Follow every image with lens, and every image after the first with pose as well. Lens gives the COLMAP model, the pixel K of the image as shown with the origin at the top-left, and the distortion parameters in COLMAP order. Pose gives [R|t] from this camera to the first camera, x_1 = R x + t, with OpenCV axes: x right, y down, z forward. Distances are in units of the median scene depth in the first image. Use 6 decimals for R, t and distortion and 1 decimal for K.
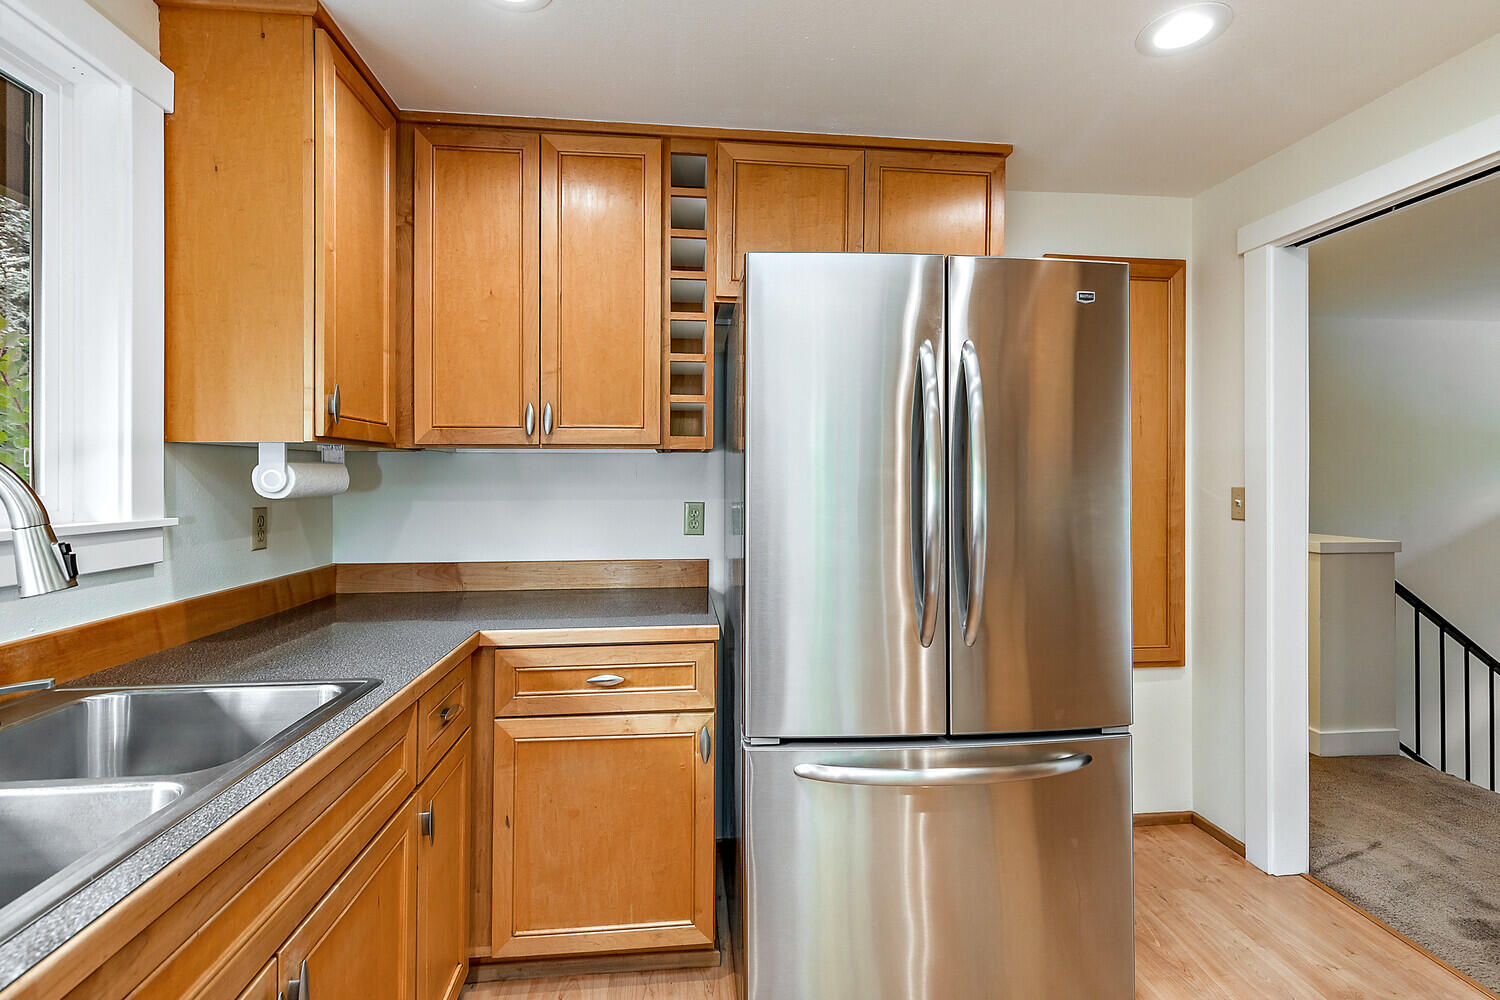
lens RADIAL K [[689.2, 0, 751.2], [0, 689.2, 486.6], [0, 0, 1]] dist [0.002476, 0.000081]
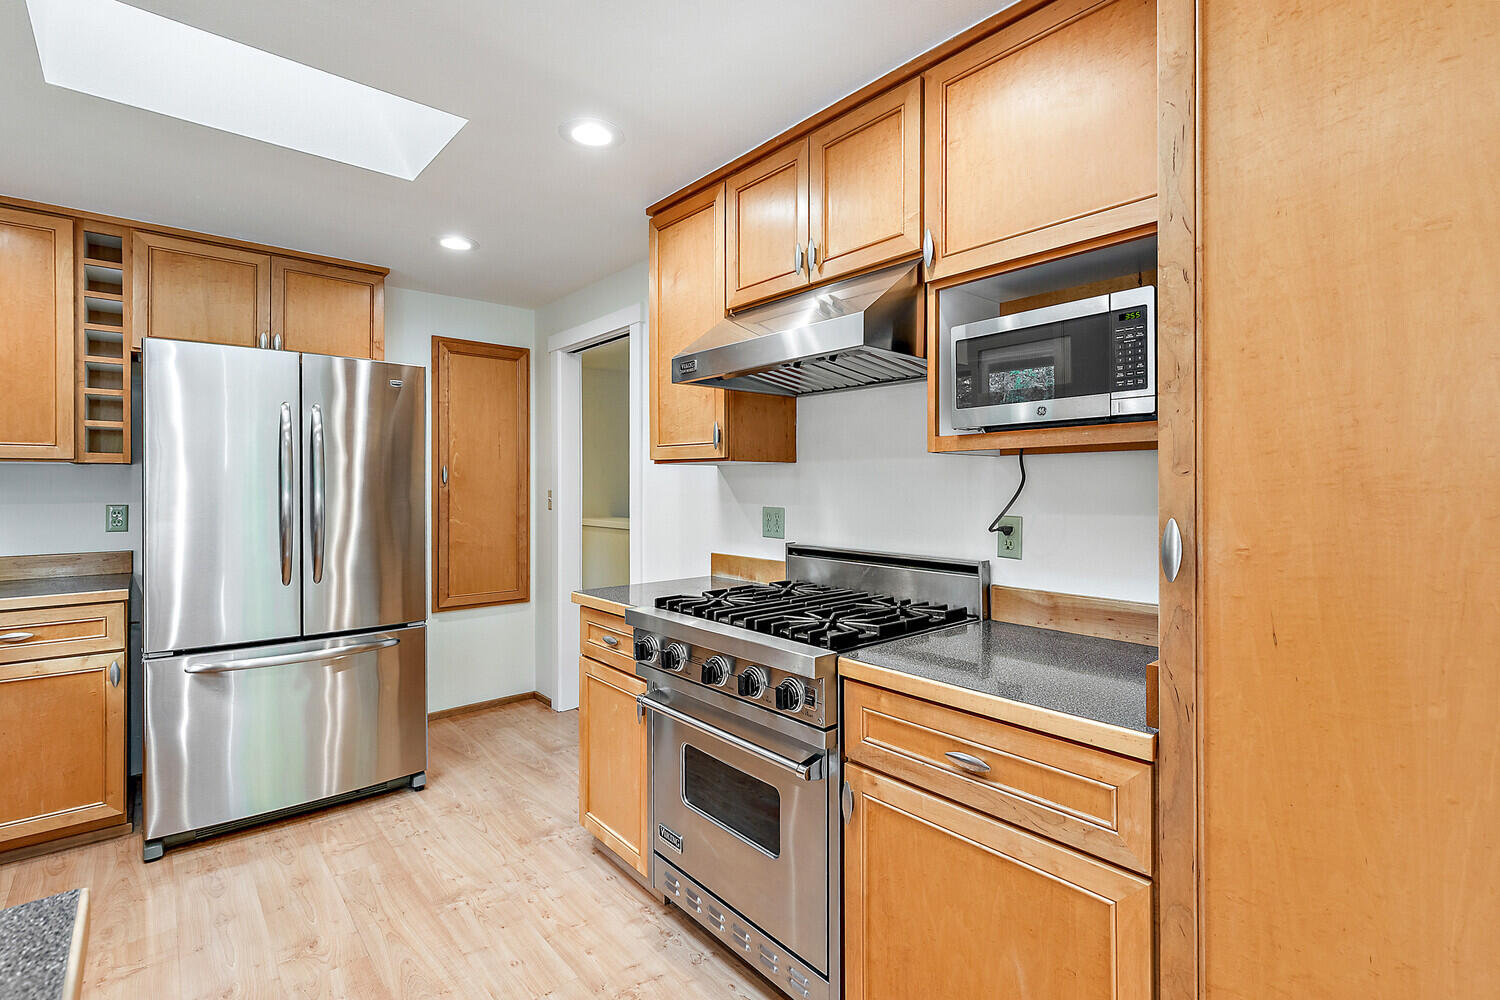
lens RADIAL K [[689.2, 0, 745.2], [0, 689.2, 491.6], [0, 0, 1]] dist [0.002476, 0.000081]
pose [[0.825415, -0.007052, 0.564482, 0.167365], [0.010052, 0.999947, -0.002206, 0.015010], [-0.564436, 0.007495, 0.825443, -0.741733]]
